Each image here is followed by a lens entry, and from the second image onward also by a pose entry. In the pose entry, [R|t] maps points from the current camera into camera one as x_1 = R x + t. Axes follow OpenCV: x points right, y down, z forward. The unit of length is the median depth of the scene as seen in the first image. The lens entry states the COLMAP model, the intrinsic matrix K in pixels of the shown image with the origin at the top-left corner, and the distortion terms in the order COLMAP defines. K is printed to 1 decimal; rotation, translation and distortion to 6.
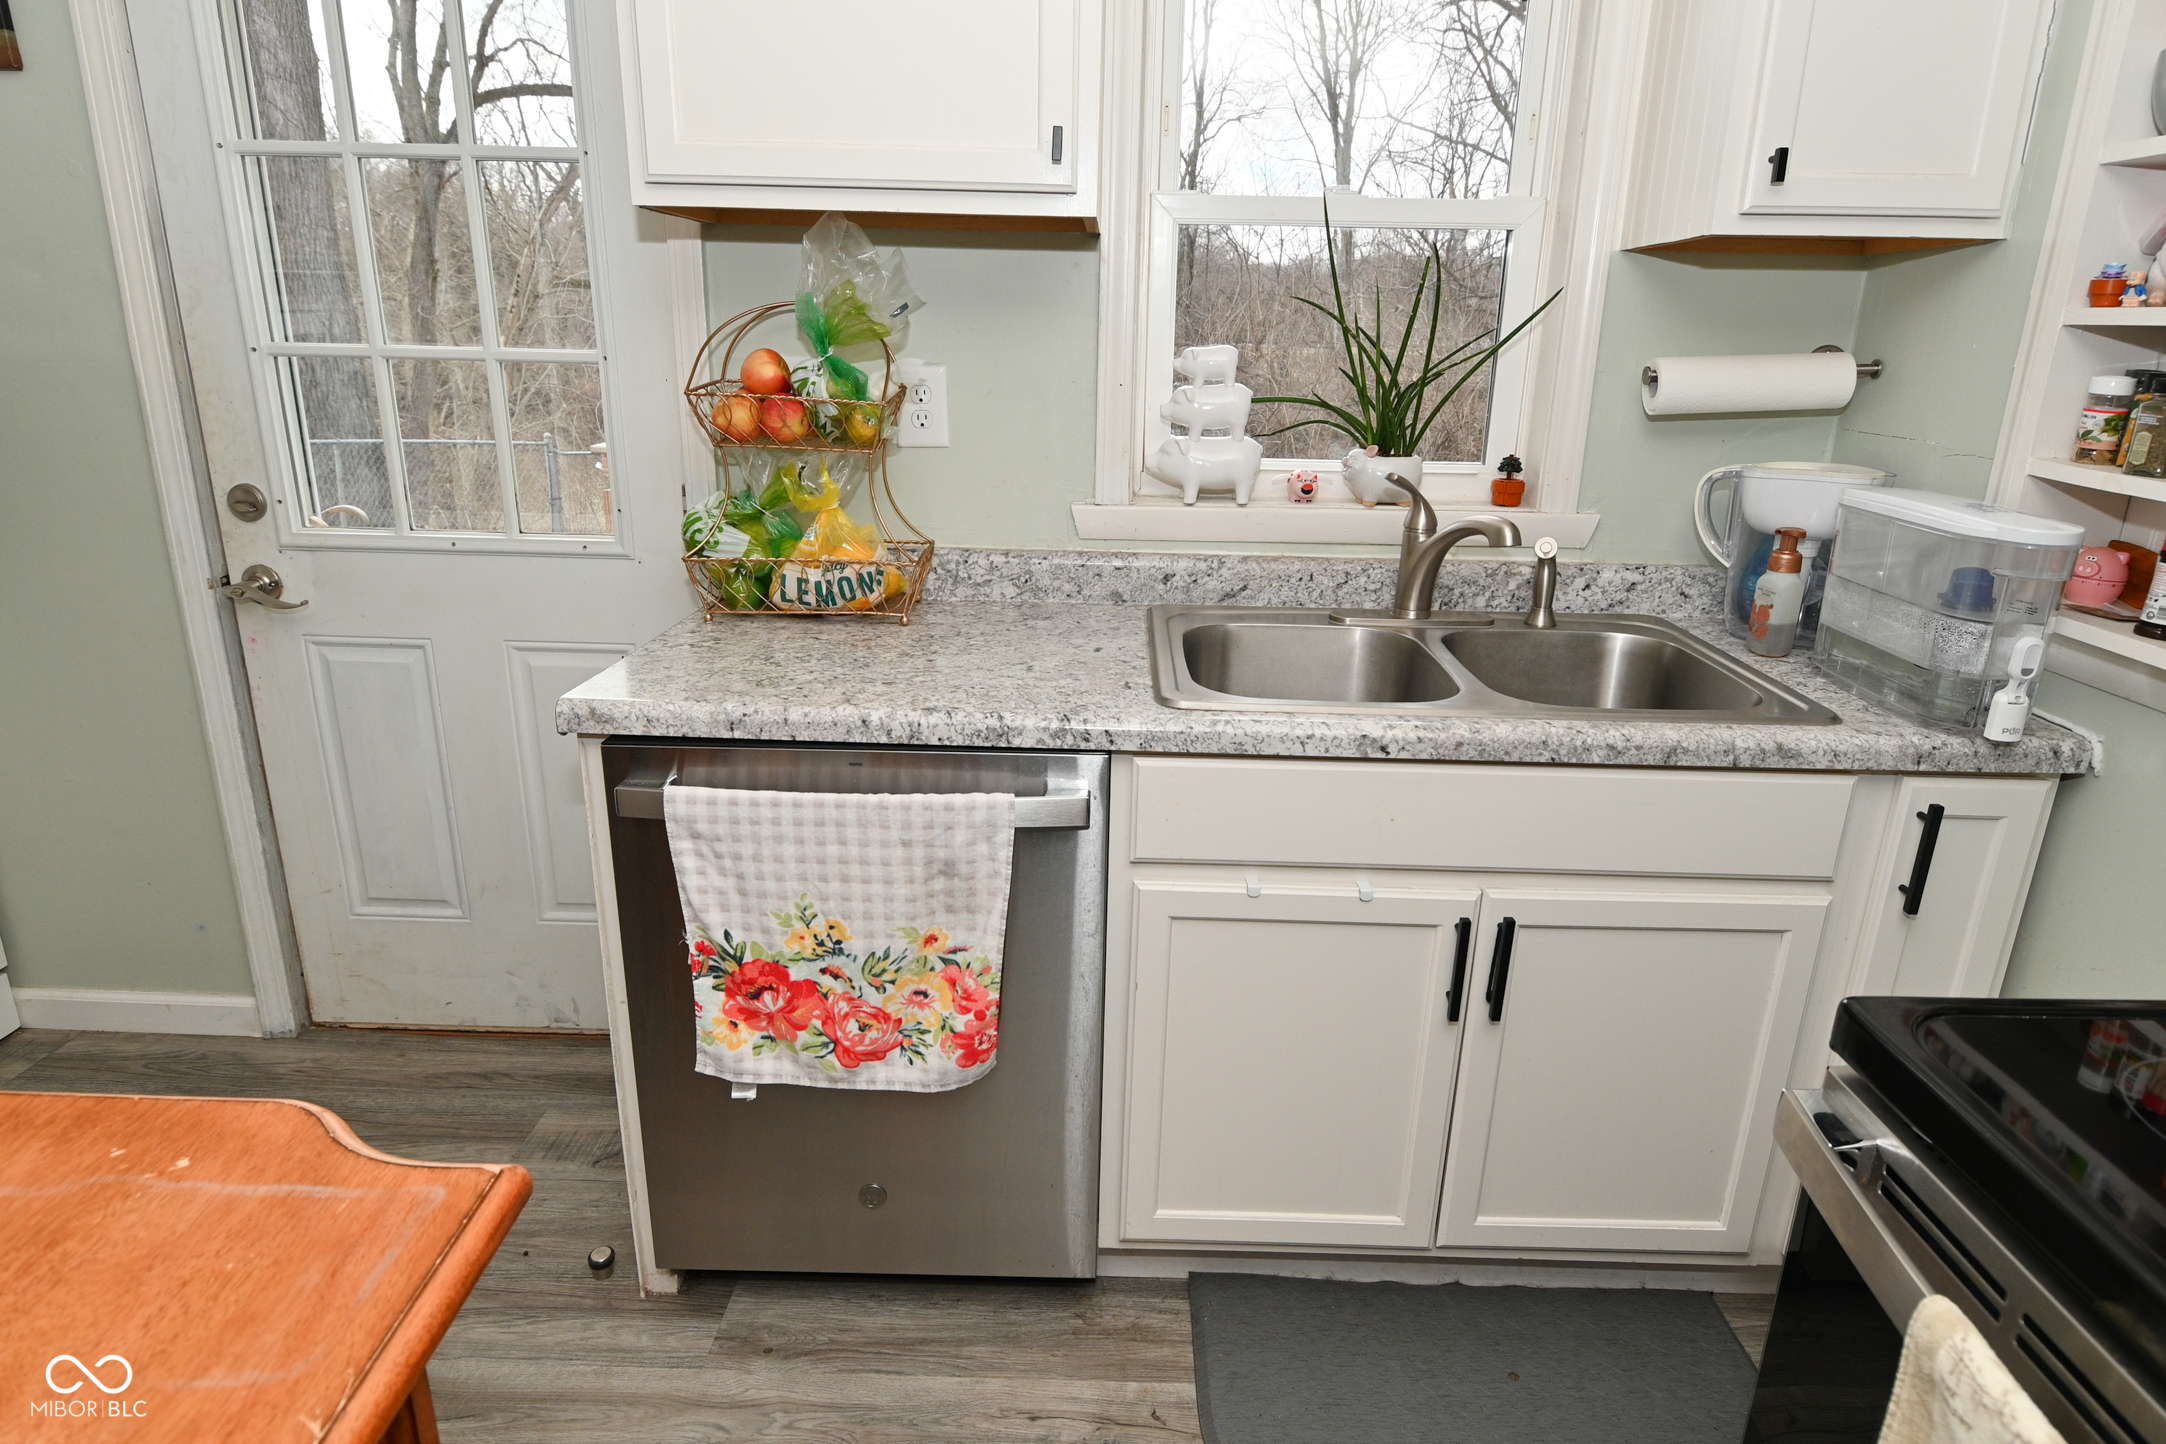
lens RADIAL K [[1211.0, 0, 1093.3], [0, 1211.0, 710.4], [0, 0, 1]] dist [0.018391, -0.024050]
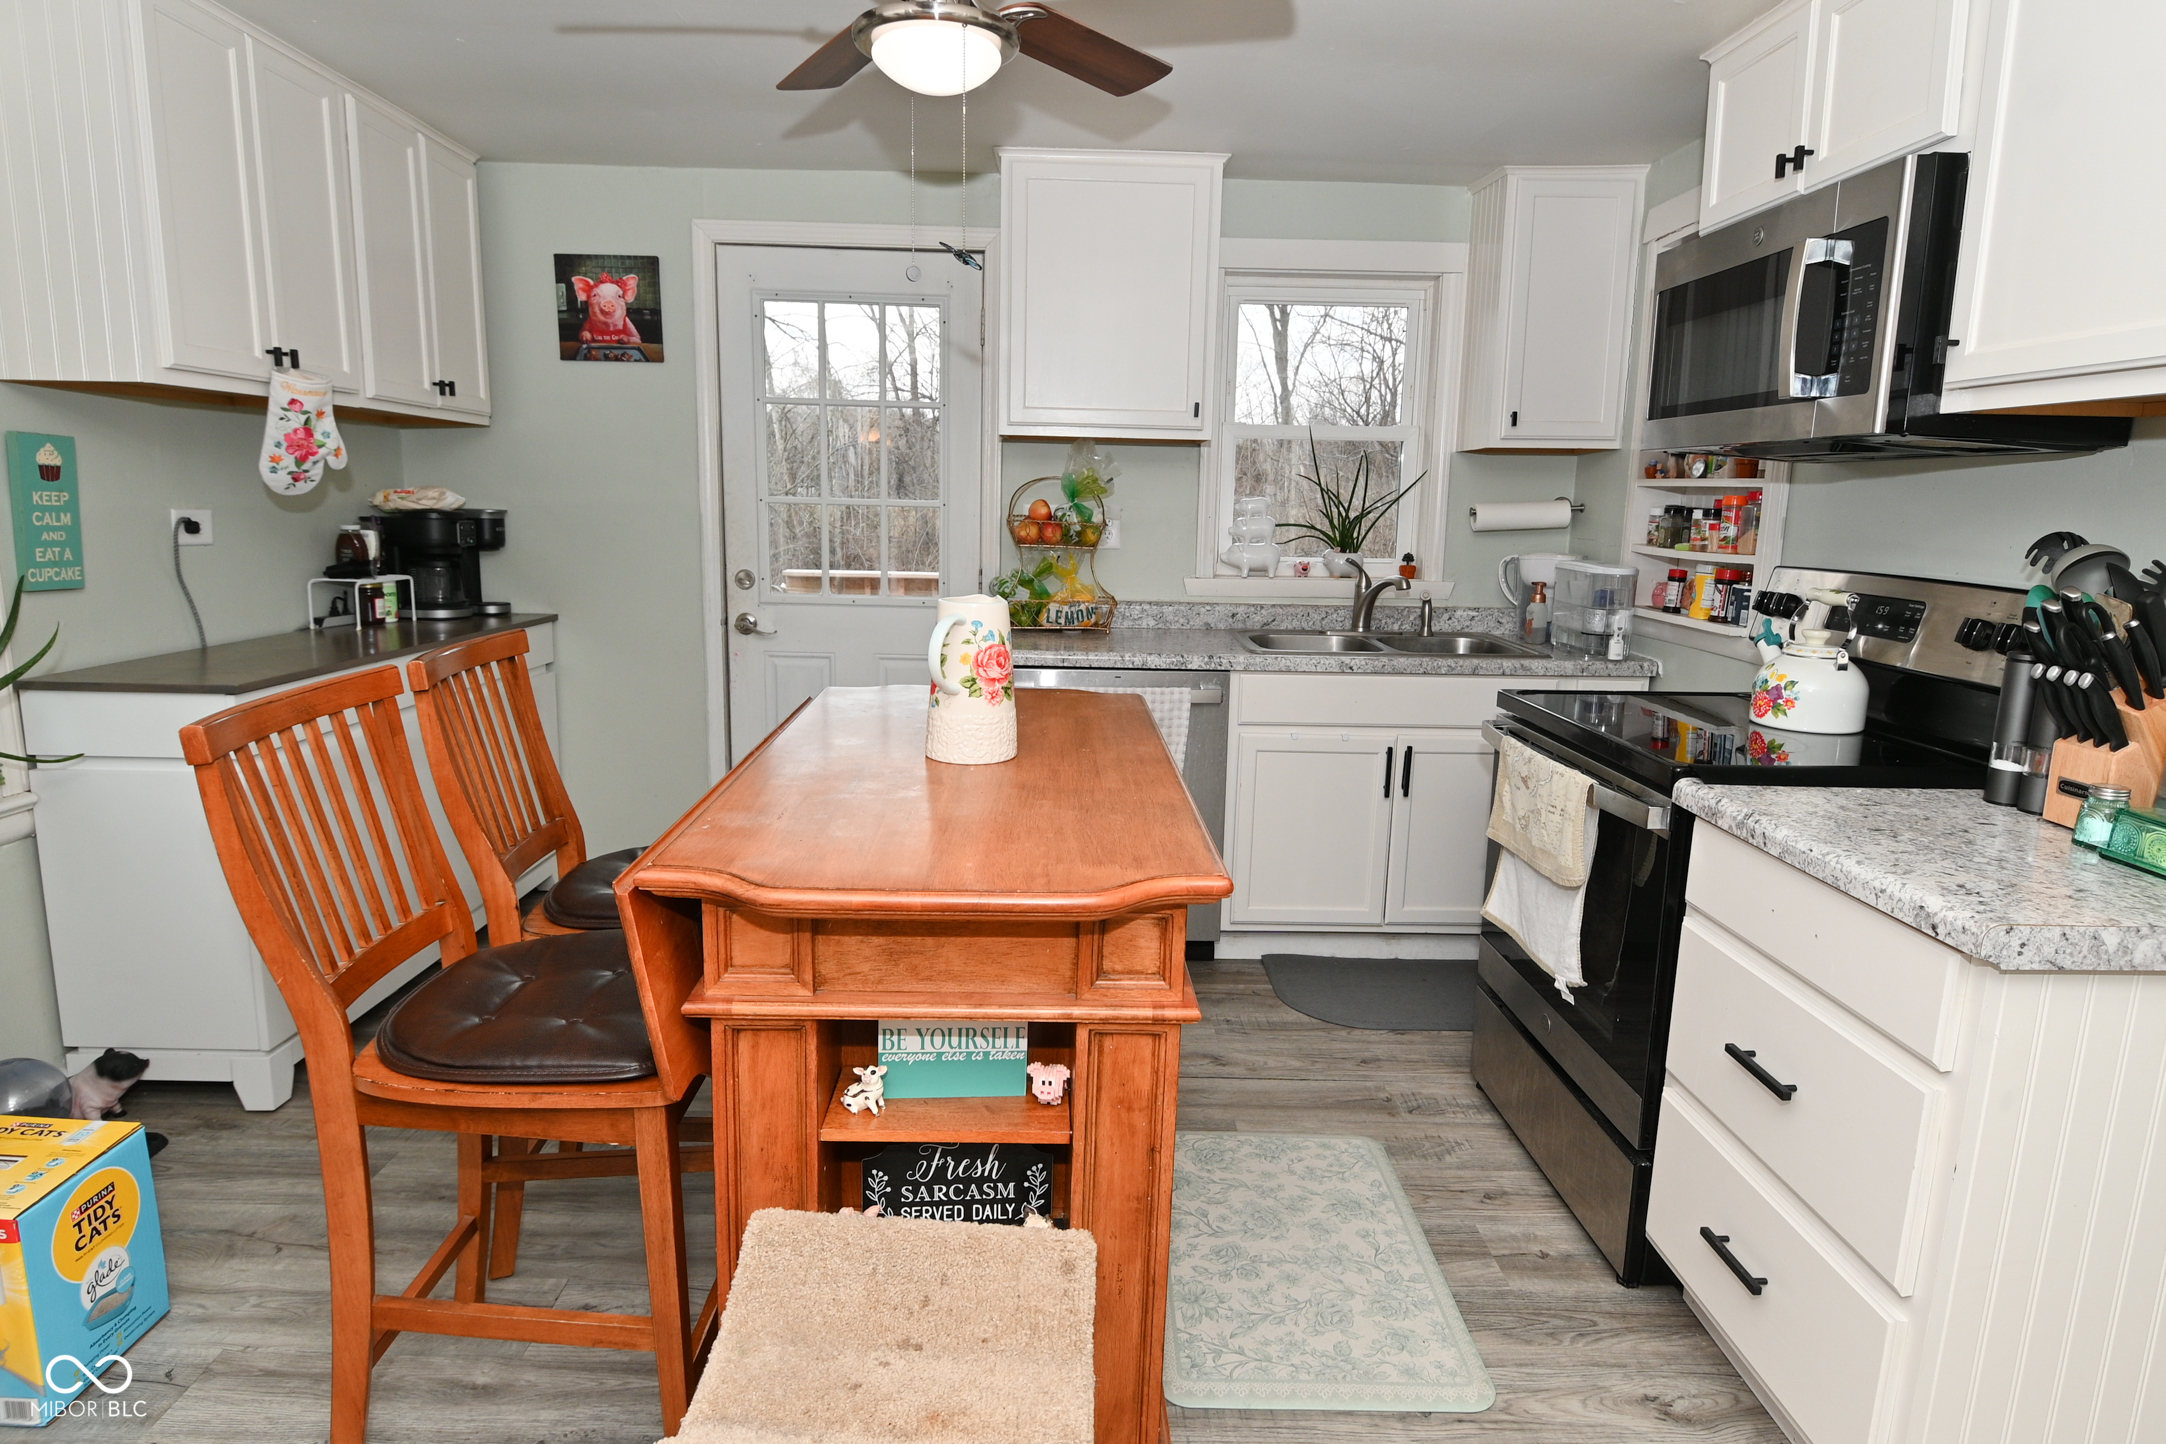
lens RADIAL K [[1191.5, 0, 1088.2], [0, 1191.5, 708.3], [0, 0, 1]] dist [0.018435, -0.024638]
pose [[0.999455, -0.006702, 0.032315, -0.262484], [0.010690, 0.992119, -0.124843, 0.306688], [-0.031224, 0.125120, 0.991650, -0.961590]]
